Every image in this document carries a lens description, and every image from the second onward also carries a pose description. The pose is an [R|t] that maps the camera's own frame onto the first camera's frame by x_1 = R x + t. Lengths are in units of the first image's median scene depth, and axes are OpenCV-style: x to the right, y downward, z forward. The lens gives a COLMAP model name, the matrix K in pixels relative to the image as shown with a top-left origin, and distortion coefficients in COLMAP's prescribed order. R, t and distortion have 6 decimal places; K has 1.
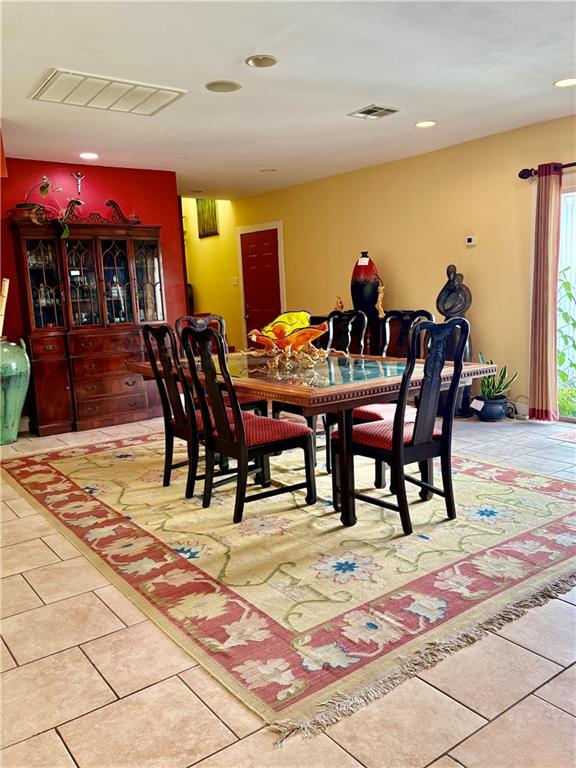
lens RADIAL K [[639.0, 0, 279.2], [0, 639.0, 388.2], [0, 0, 1]] dist [0.022014, 0.001264]
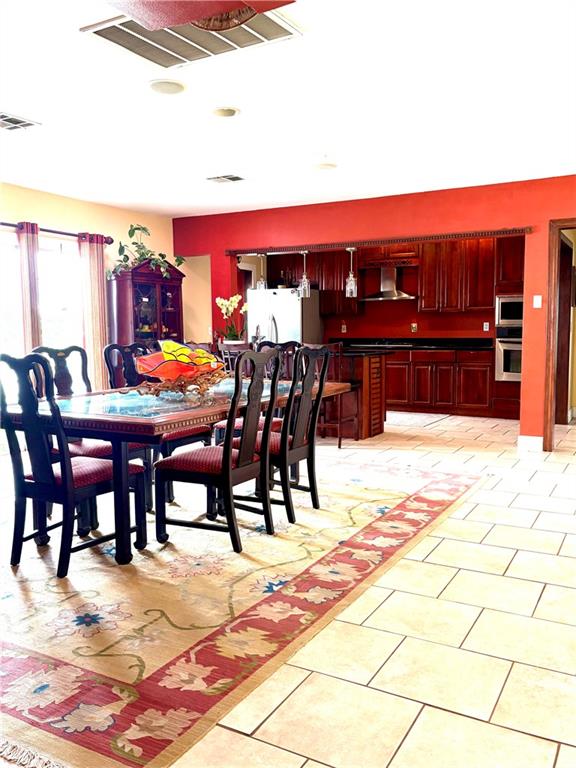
lens RADIAL K [[655.3, 0, 292.8], [0, 655.3, 386.3], [0, 0, 1]] dist [0.012770, 0.000170]
pose [[-0.425910, -0.043613, 0.903714, -1.026068], [0.163359, 0.978715, 0.124222, -0.155560], [-0.889896, 0.200537, -0.409720, 1.337274]]
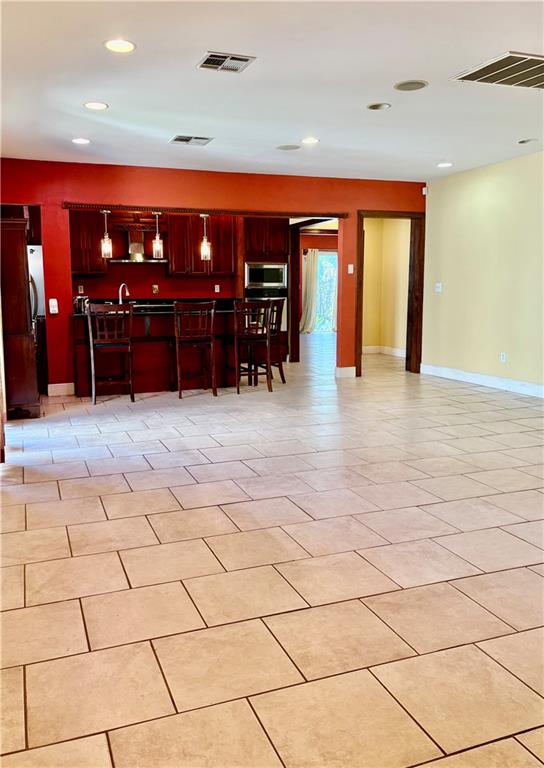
lens RADIAL K [[639.7, 0, 272.0], [0, 639.7, 384.0], [0, 0, 1]] dist [0.002700, 0.000131]
pose [[-0.966858, 0.002493, 0.255304, -0.138215], [0.079069, 0.953715, 0.290130, -0.333204], [-0.242764, 0.300701, -0.922304, 2.250672]]
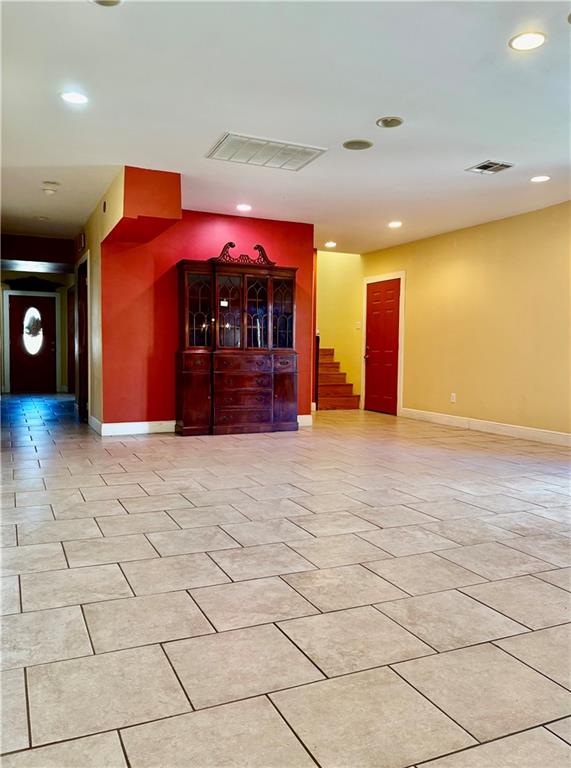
lens RADIAL K [[604.2, 0, 273.1], [0, 604.2, 388.3], [0, 0, 1]] dist [0.028942, -0.006342]
pose [[0.975547, 0.068222, -0.208933, 0.029914], [-0.086944, 0.992852, -0.081767, 0.097643], [0.201861, 0.097933, 0.974506, -0.110837]]
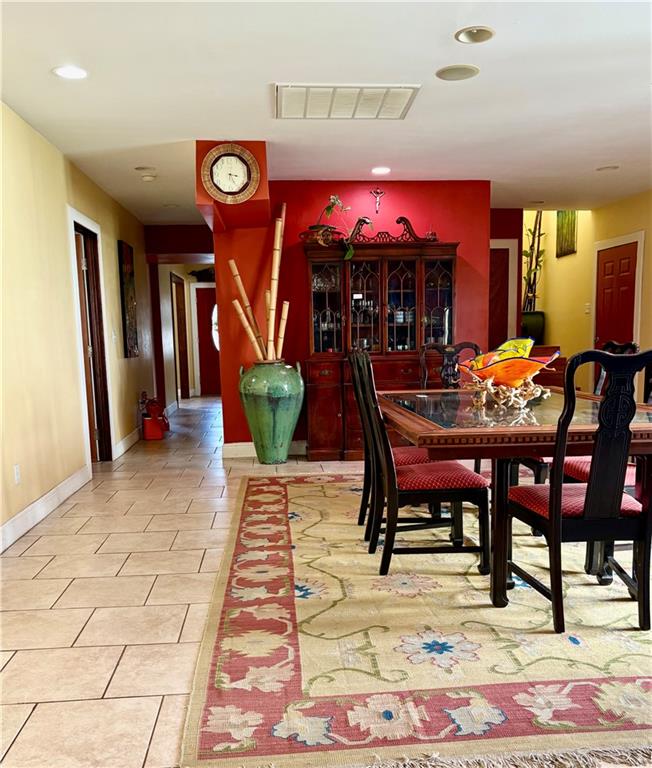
lens RADIAL K [[702.4, 0, 315.0], [0, 702.4, 442.3], [0, 0, 1]] dist [0.023060, -0.015435]
pose [[0.848285, 0.107745, -0.518463, 0.301453], [-0.098977, 0.994088, 0.044646, -0.004347], [0.520208, 0.013443, 0.853934, 0.108070]]
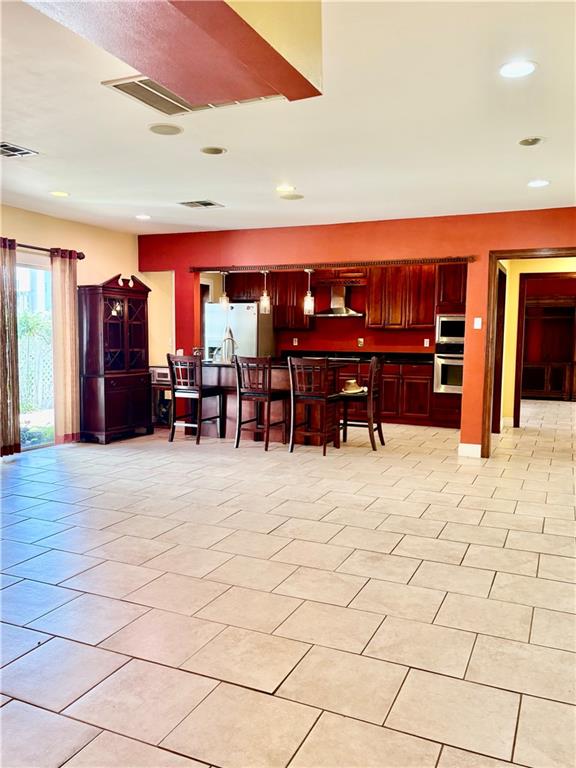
lens RADIAL K [[639.0, 0, 279.2], [0, 639.0, 388.2], [0, 0, 1]] dist [0.022014, 0.001264]
pose [[-0.495623, -0.042203, 0.867512, -1.073091], [0.142301, 0.981376, 0.129041, -0.188598], [-0.856801, 0.187404, -0.480387, 1.437979]]
